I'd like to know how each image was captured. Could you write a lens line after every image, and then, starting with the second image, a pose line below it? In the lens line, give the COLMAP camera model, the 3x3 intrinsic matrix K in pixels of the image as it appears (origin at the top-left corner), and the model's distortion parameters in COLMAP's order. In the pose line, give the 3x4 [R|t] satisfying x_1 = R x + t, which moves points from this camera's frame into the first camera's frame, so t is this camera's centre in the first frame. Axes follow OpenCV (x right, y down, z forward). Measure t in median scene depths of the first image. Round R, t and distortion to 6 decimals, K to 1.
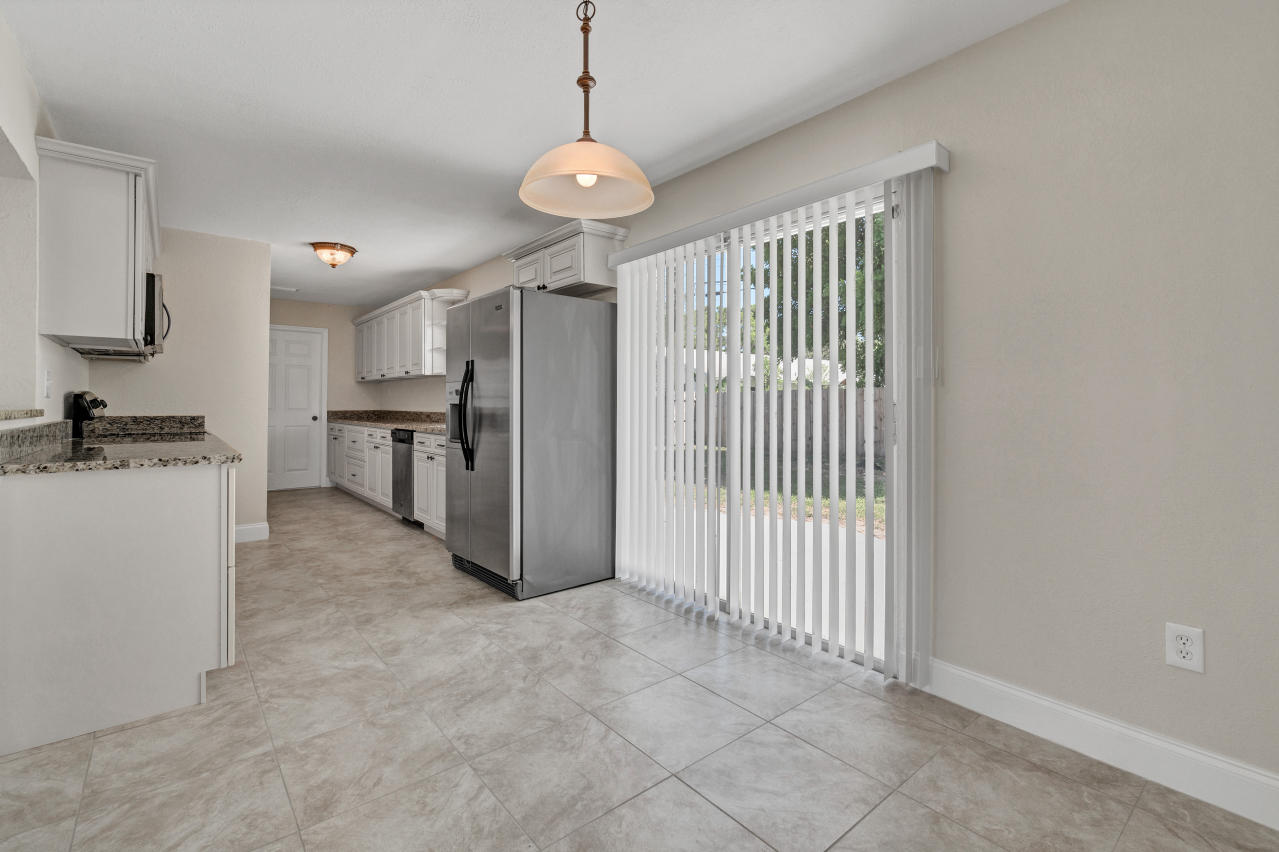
lens RADIAL K [[571.0, 0, 636.2], [0, 571.0, 401.9], [0, 0, 1]] dist [-0.005243, -0.000641]
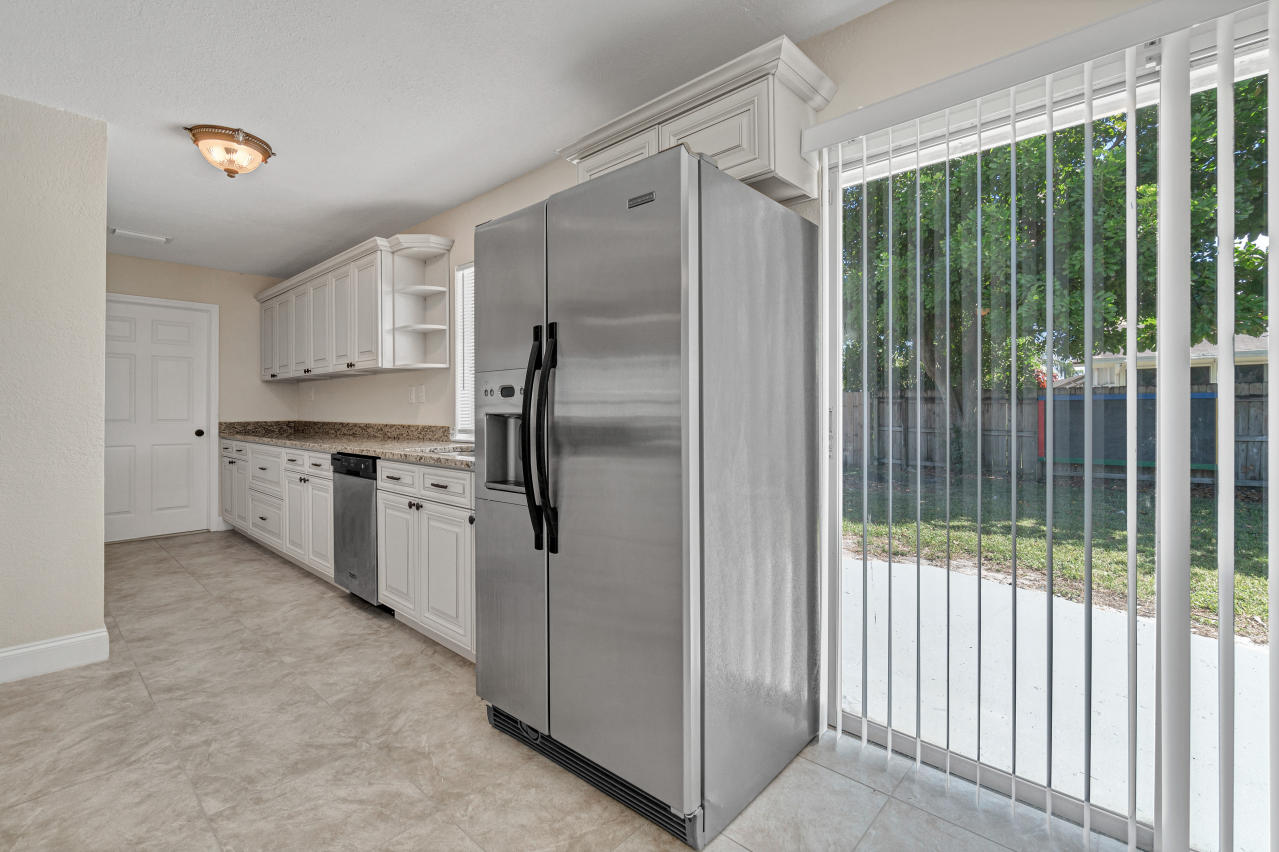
lens RADIAL K [[571.0, 0, 639.3], [0, 571.0, 413.0], [0, 0, 1]] dist [-0.005243, -0.000641]
pose [[0.989872, -0.003830, 0.141914, -0.180211], [0.002529, 0.999953, 0.009343, -0.001244], [-0.141944, -0.008890, 0.989835, 0.325549]]
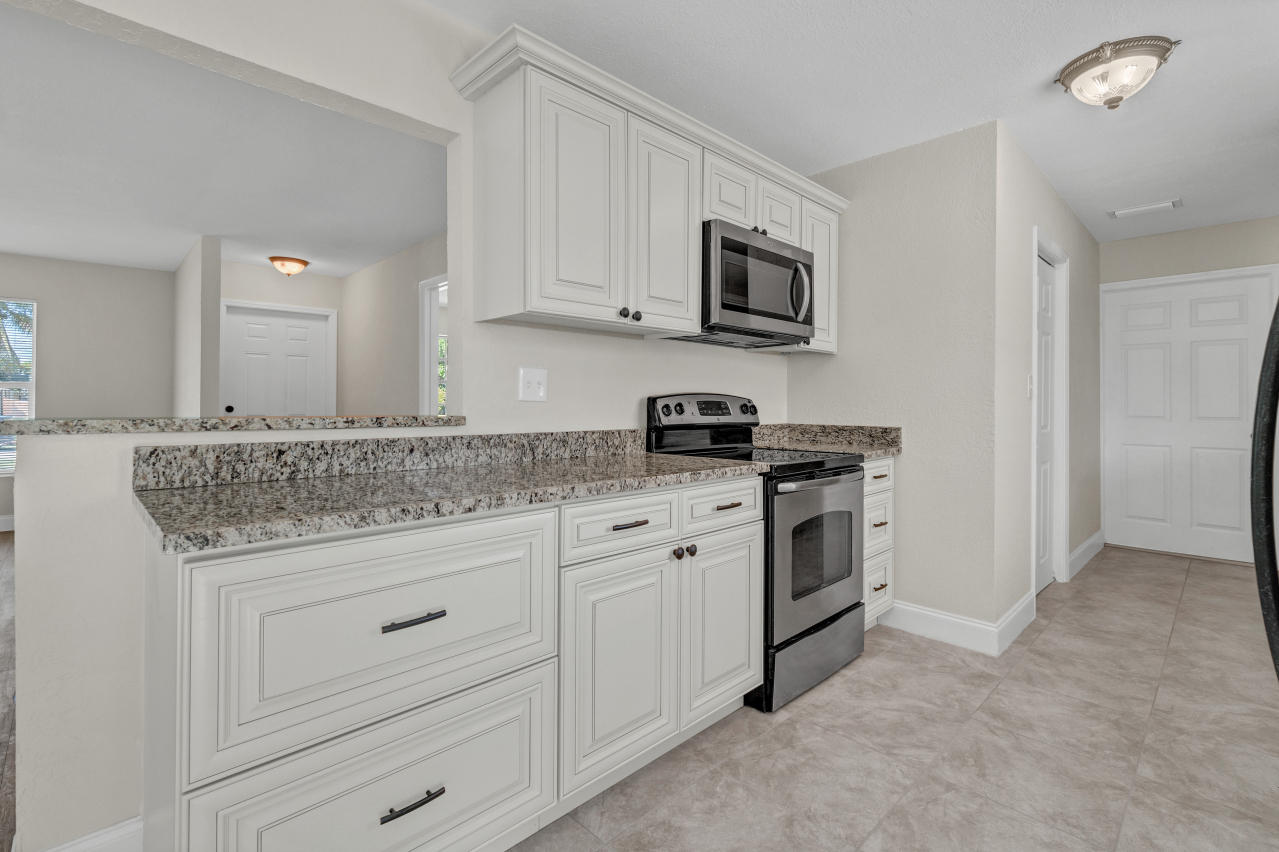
lens RADIAL K [[571.0, 0, 604.6], [0, 571.0, 398.1], [0, 0, 1]] dist [-0.005243, -0.000641]
pose [[0.064549, -0.012520, -0.997836, -0.100349], [0.000795, 0.999922, -0.012495, -0.001429], [0.997914, 0.000014, 0.064554, 0.499607]]
